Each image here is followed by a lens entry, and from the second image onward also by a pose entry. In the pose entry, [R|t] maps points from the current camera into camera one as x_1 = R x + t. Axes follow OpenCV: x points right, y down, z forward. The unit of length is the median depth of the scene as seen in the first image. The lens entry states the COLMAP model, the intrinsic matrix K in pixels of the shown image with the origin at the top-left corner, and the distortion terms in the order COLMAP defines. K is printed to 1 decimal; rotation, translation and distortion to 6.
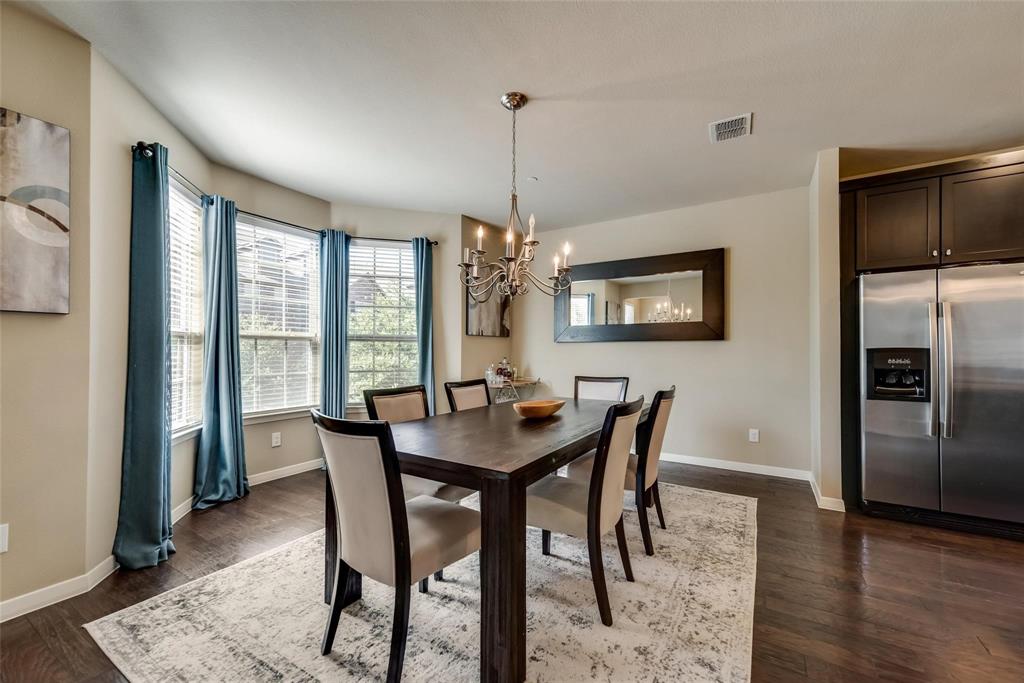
lens RADIAL K [[405.6, 0, 520.4], [0, 405.6, 343.6], [0, 0, 1]] dist [0.015462, -0.003137]
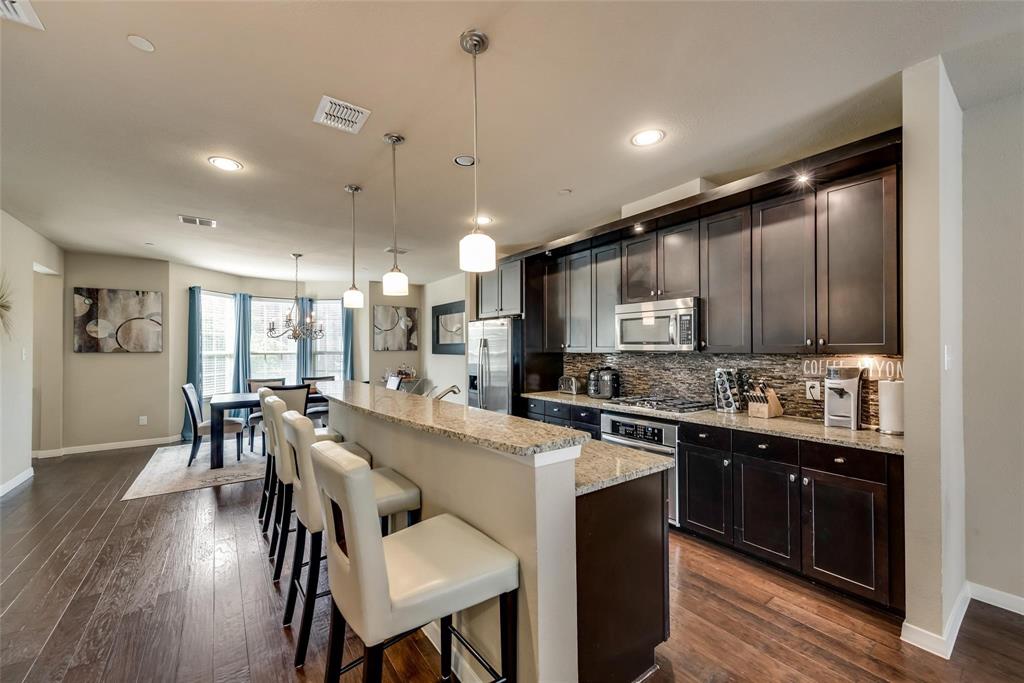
lens RADIAL K [[402.1, 0, 514.8], [0, 402.1, 349.6], [0, 0, 1]] dist [0.013366, -0.000147]
pose [[0.921630, -0.000061, -0.388069, 1.183542], [0.007236, 0.999829, 0.017028, -0.053519], [0.388001, -0.018502, 0.921473, -0.373885]]
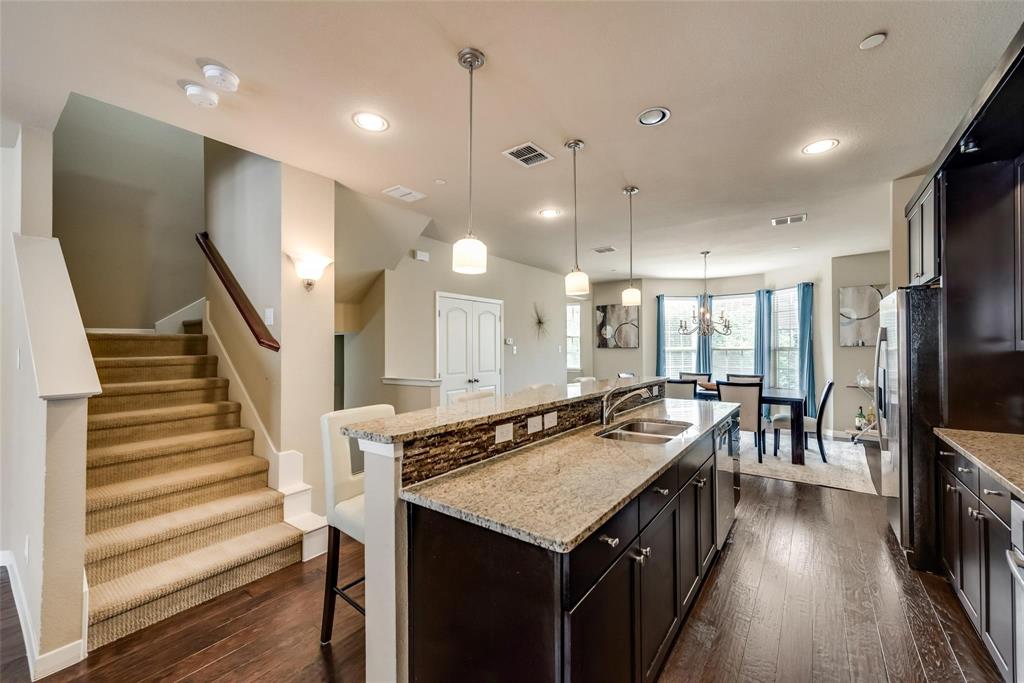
lens RADIAL K [[405.6, 0, 520.4], [0, 405.6, 343.6], [0, 0, 1]] dist [0.015462, -0.003137]
pose [[-0.093787, -0.005863, -0.995575, 1.423840], [0.022812, 0.999707, -0.008037, -0.045784], [0.995331, -0.023465, -0.093626, 0.090595]]
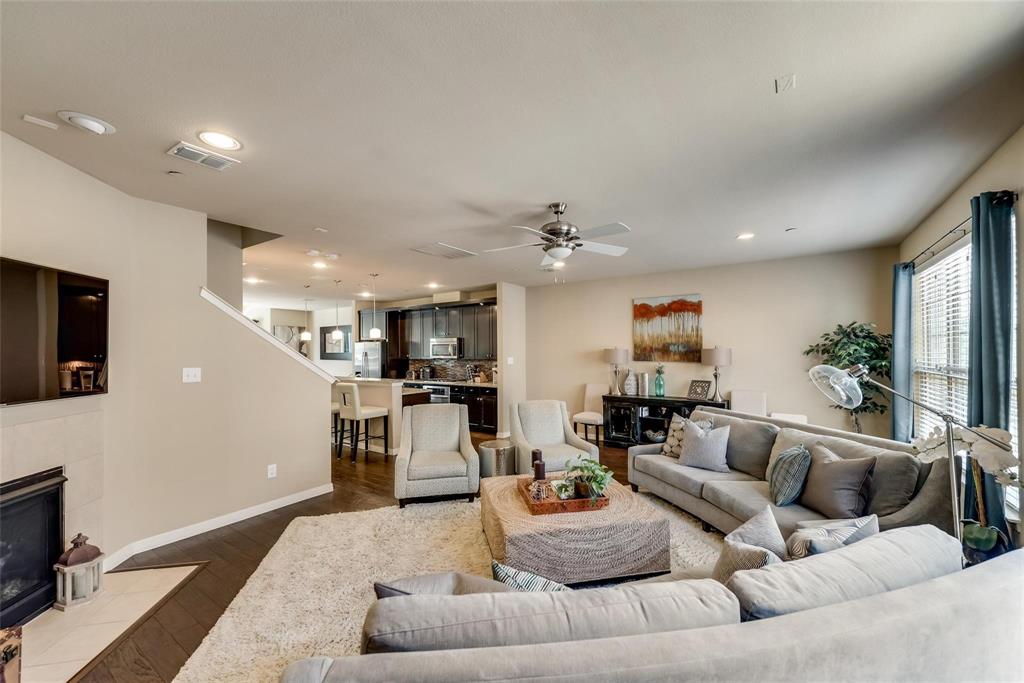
lens RADIAL K [[405.6, 0, 520.4], [0, 405.6, 343.6], [0, 0, 1]] dist [0.015462, -0.003137]
pose [[0.998669, -0.006919, -0.051107, 1.598205], [0.006954, 0.999976, 0.000505, -0.105090], [0.051103, -0.000860, 0.998693, -1.476659]]
